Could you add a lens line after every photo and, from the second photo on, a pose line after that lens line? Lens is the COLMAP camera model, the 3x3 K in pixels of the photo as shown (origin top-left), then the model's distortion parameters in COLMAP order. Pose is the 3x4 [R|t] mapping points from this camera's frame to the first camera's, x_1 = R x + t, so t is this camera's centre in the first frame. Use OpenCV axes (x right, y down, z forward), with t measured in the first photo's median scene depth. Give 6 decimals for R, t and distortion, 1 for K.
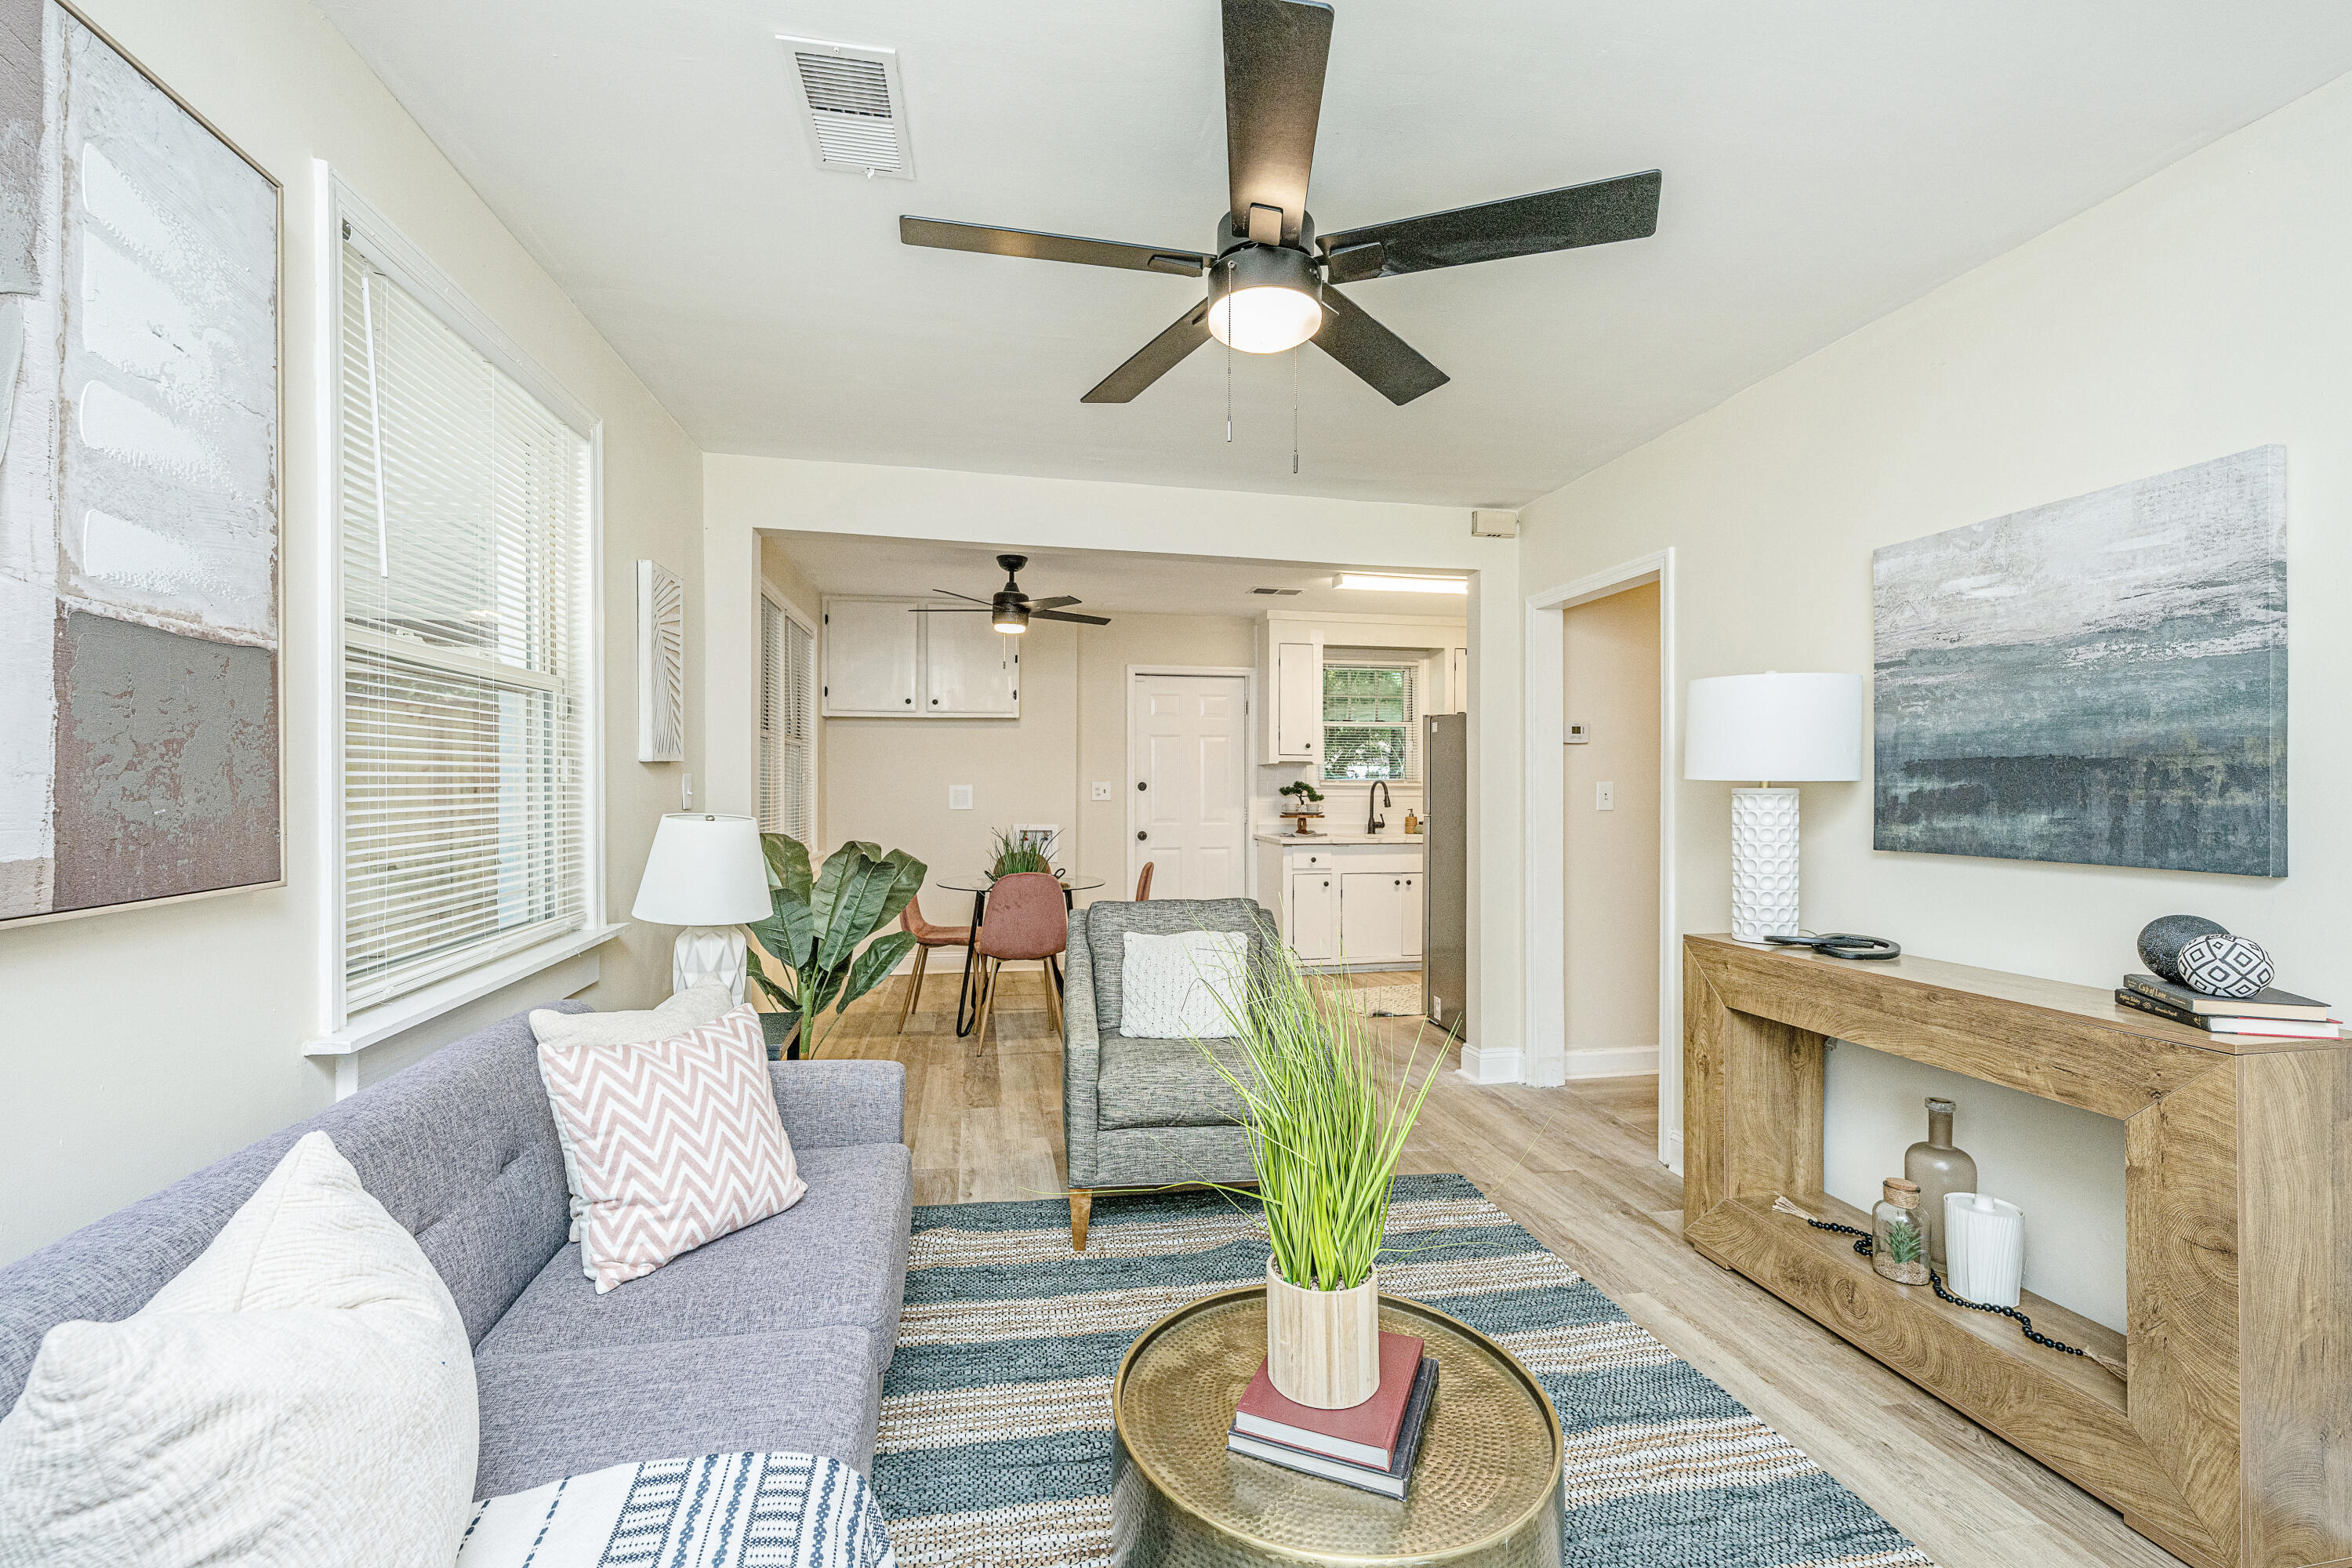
lens RADIAL K [[938.7, 0, 1187.4], [0, 938.7, 792.5], [0, 0, 1]] dist [-0.006066, 0.000073]
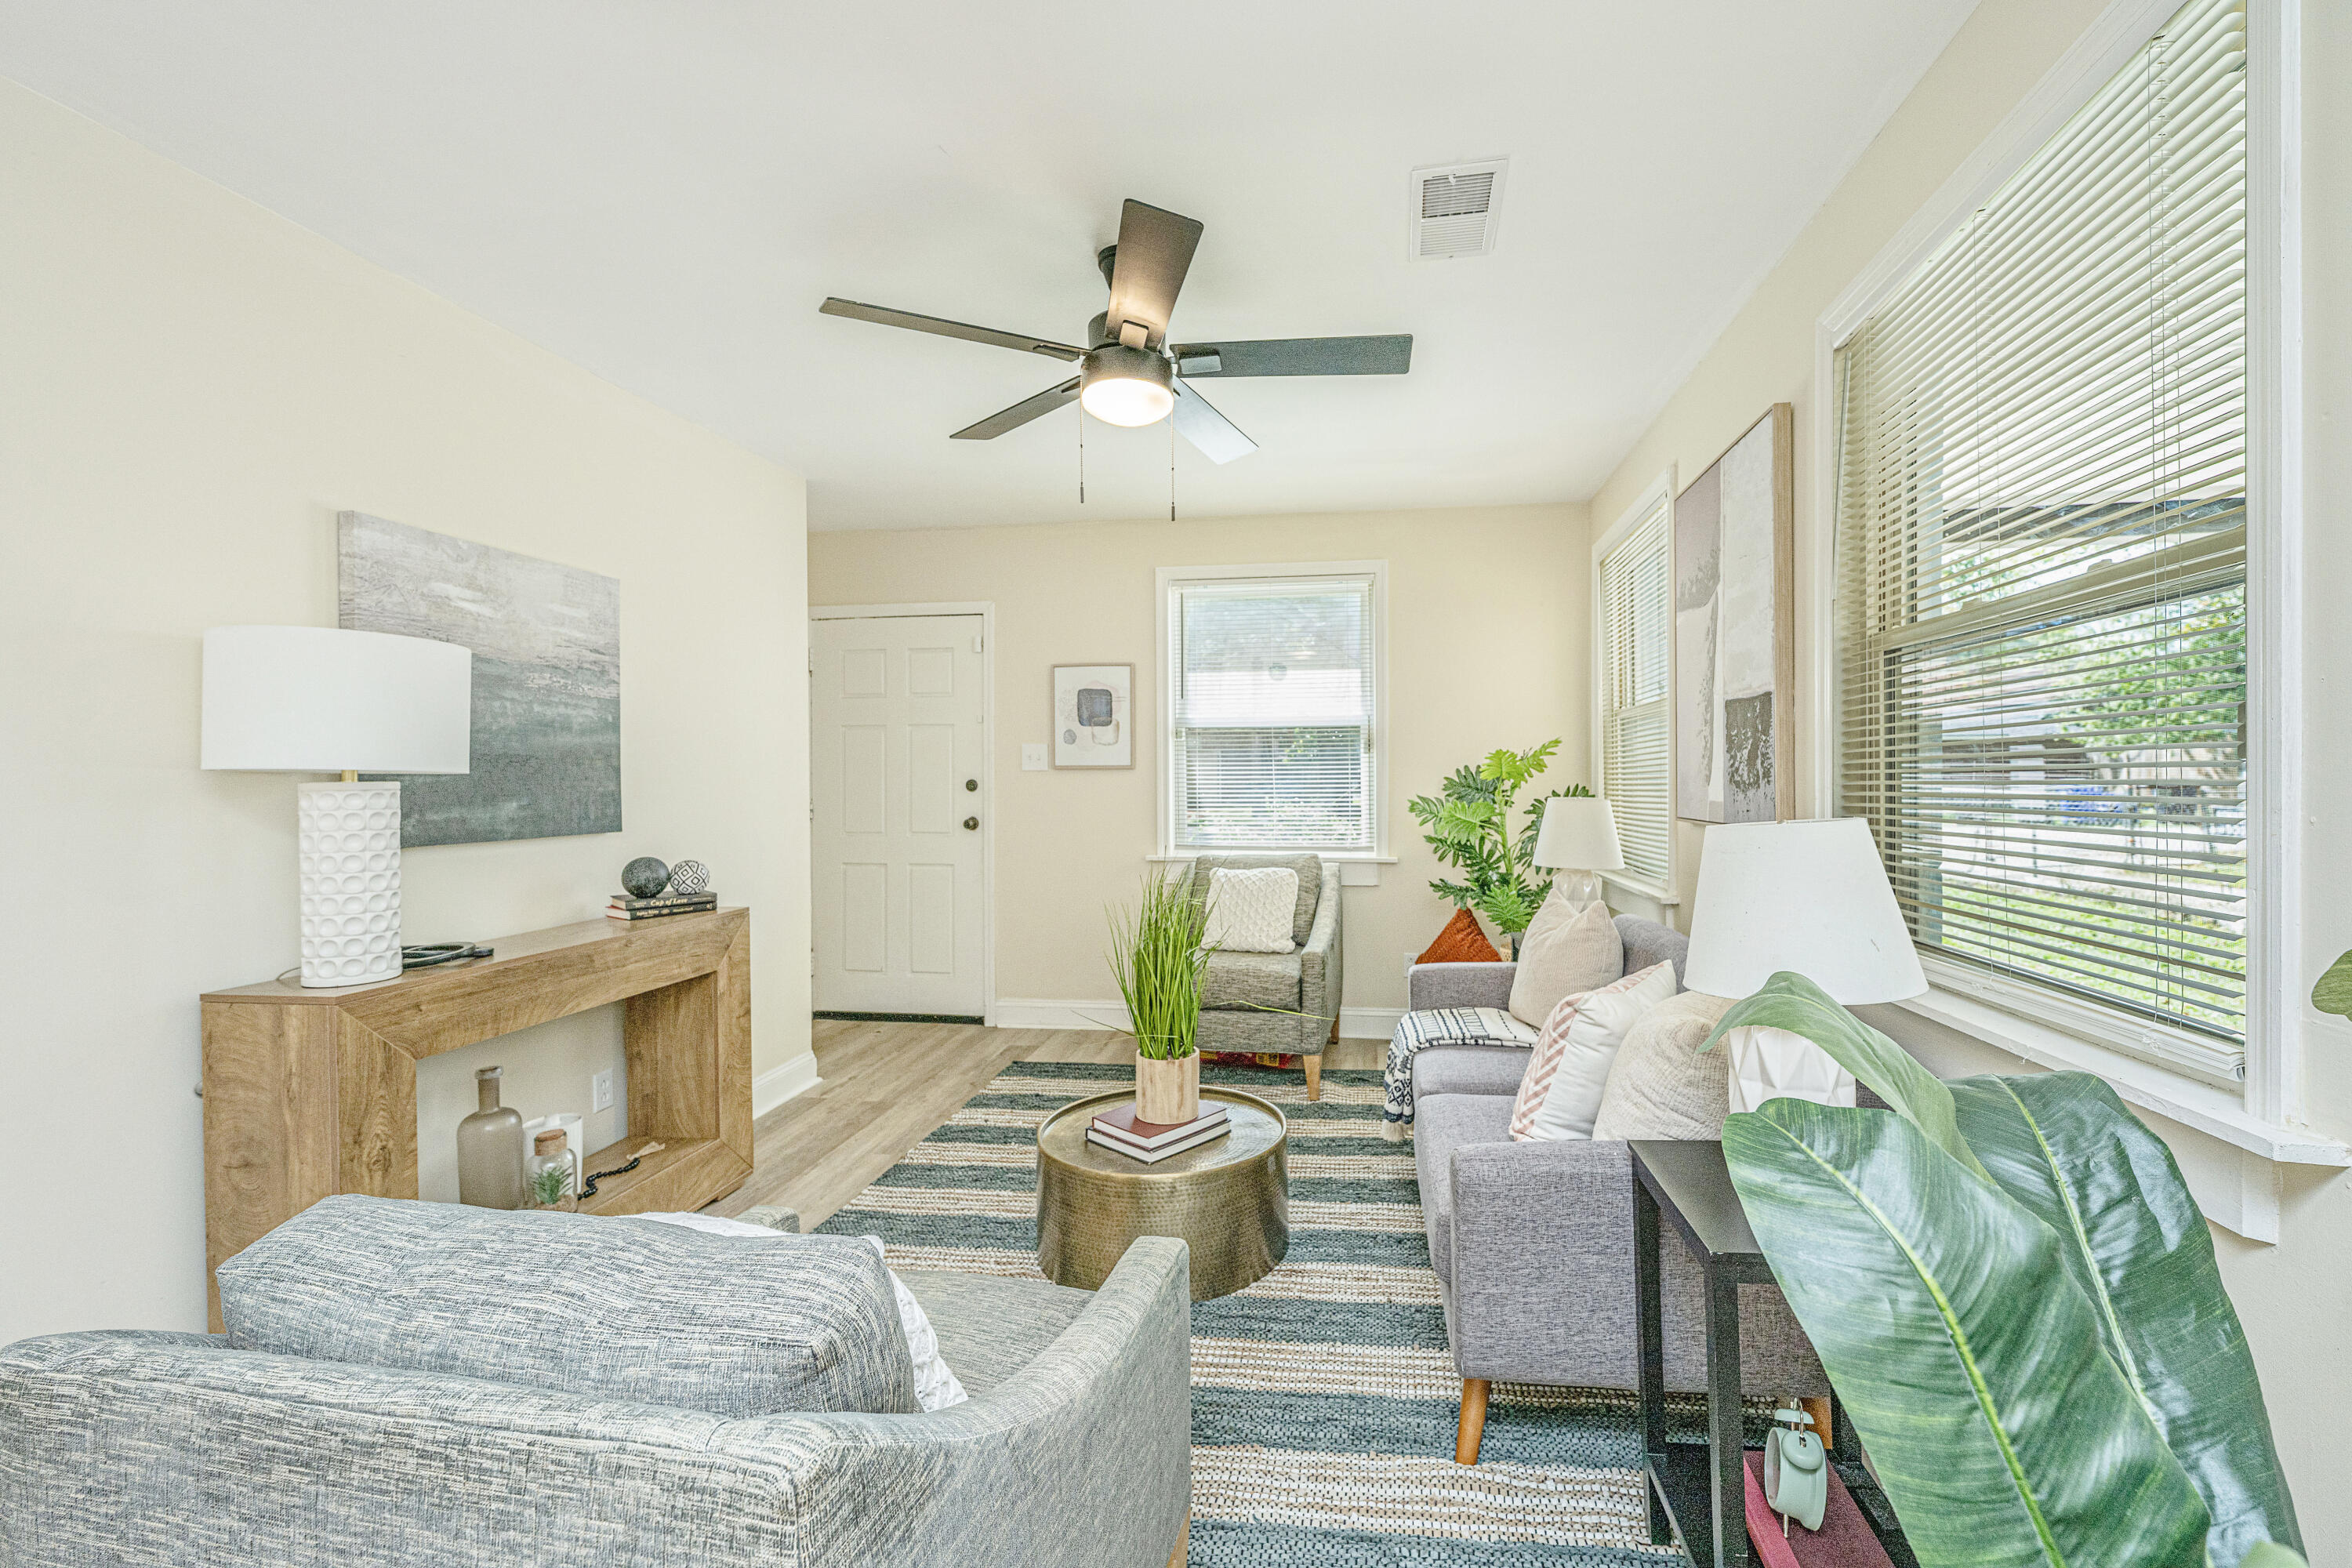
lens RADIAL K [[945.7, 0, 1243.8], [0, 945.7, 780.5], [0, 0, 1]] dist [0.001297, 0.000186]
pose [[-0.937331, 0.001689, 0.348437, -0.434783], [0.005116, 0.999947, 0.008917, -0.011445], [-0.348404, 0.010140, -0.937290, 1.860588]]
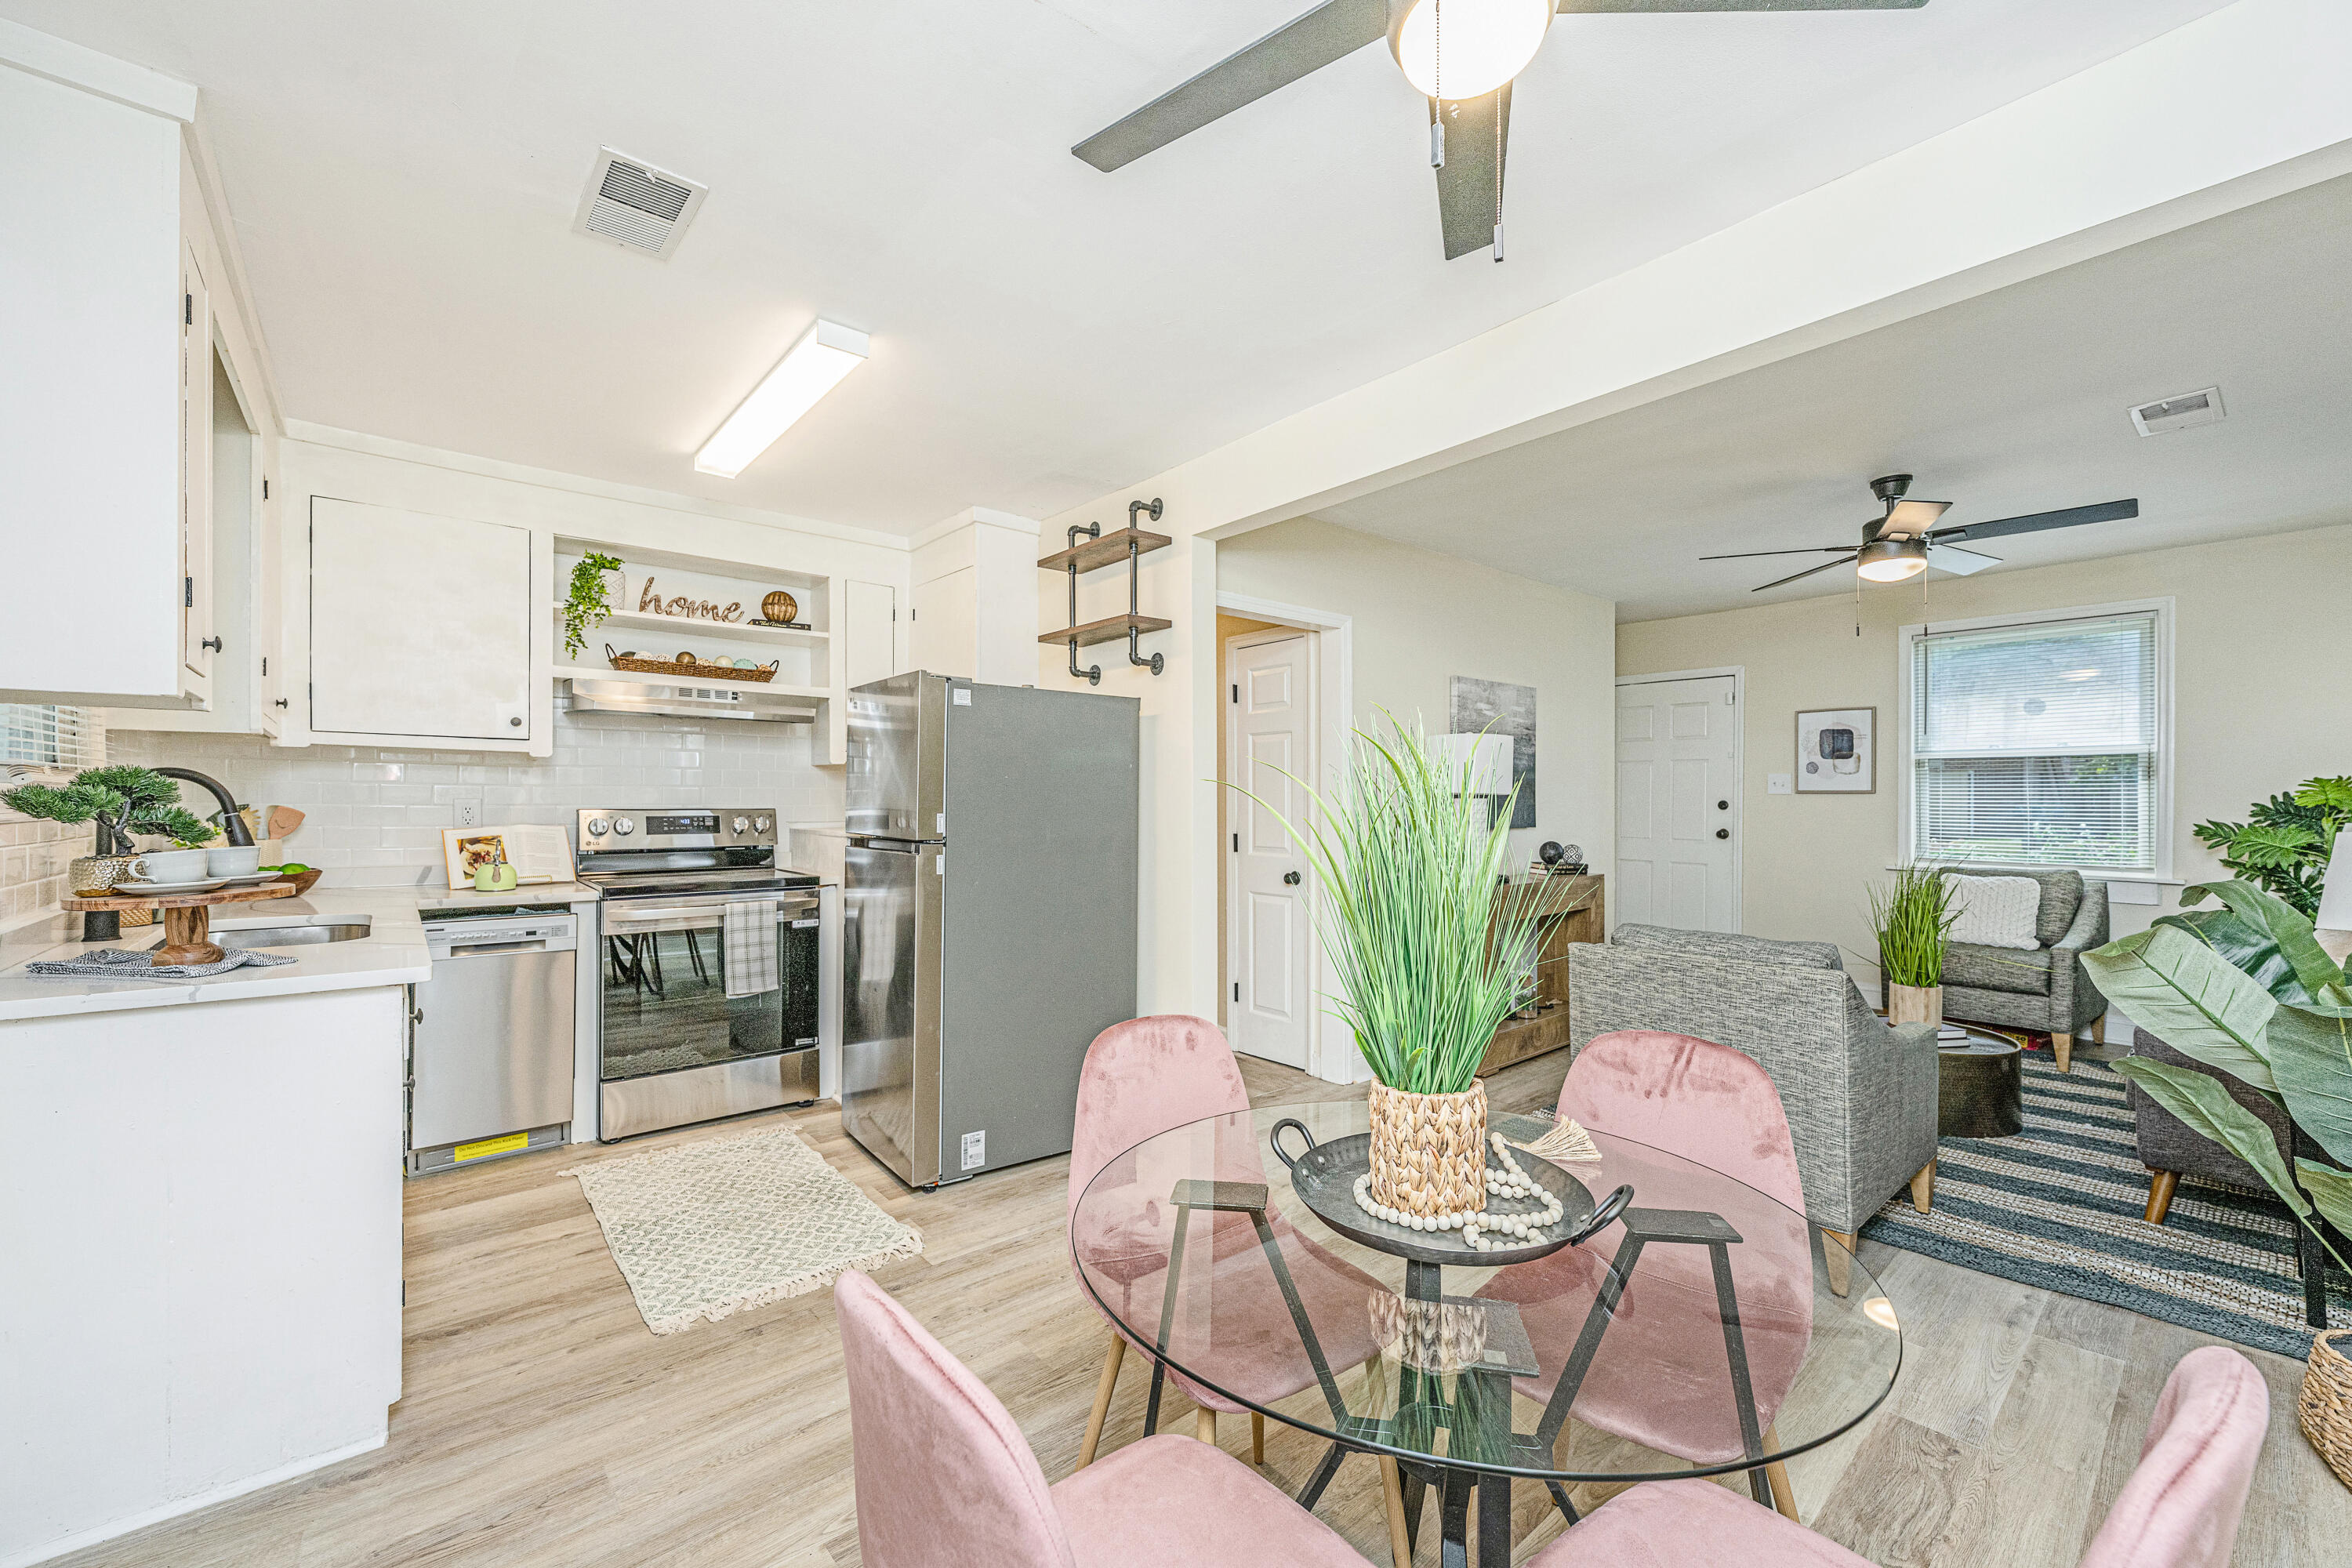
lens RADIAL K [[938.7, 0, 1187.4], [0, 938.7, 792.5], [0, 0, 1]] dist [-0.006066, 0.000073]
pose [[-0.471355, 0.001510, 0.881942, -0.865529], [-0.002201, 0.999993, -0.002889, -0.010764], [-0.881941, -0.003303, -0.471349, 2.891553]]
